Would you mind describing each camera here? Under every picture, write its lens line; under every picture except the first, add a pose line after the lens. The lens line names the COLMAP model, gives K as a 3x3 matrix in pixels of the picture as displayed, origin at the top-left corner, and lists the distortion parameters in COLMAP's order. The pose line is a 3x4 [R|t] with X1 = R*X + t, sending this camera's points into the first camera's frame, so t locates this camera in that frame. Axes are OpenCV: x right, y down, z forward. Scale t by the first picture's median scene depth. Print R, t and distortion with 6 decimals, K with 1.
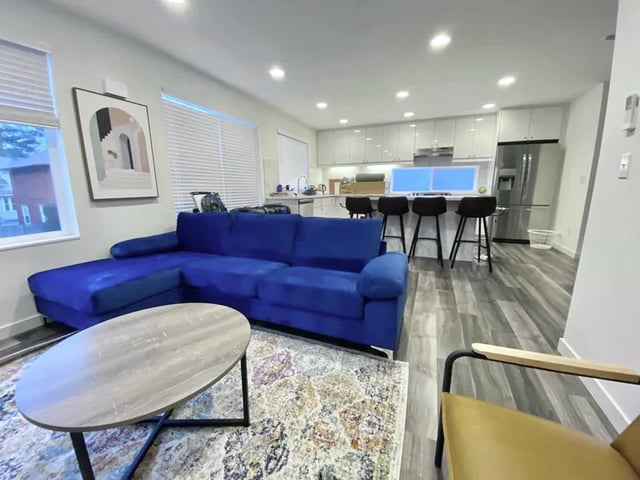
lens RADIAL K [[260.4, 0, 320.0], [0, 260.4, 240.0], [0, 0, 1]] dist [-0.001015, -0.000341]
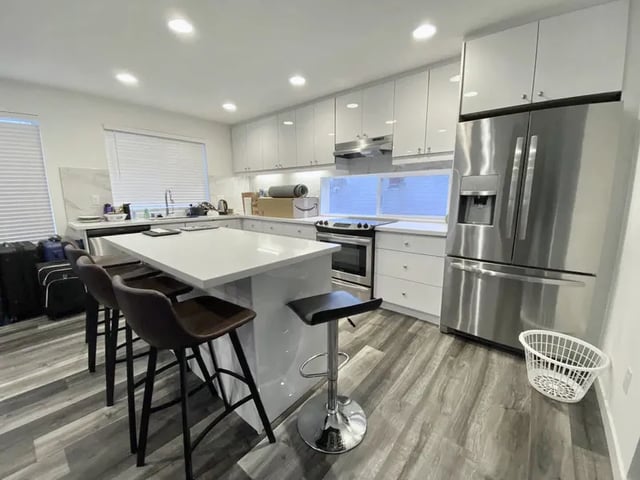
lens RADIAL K [[260.4, 0, 320.0], [0, 260.4, 240.0], [0, 0, 1]] dist [-0.001015, -0.000341]
pose [[0.951251, 0.061860, -0.302152, 0.541197], [-0.067307, 0.997703, -0.007638, -0.136923], [0.300985, 0.027603, 0.953229, 0.471066]]
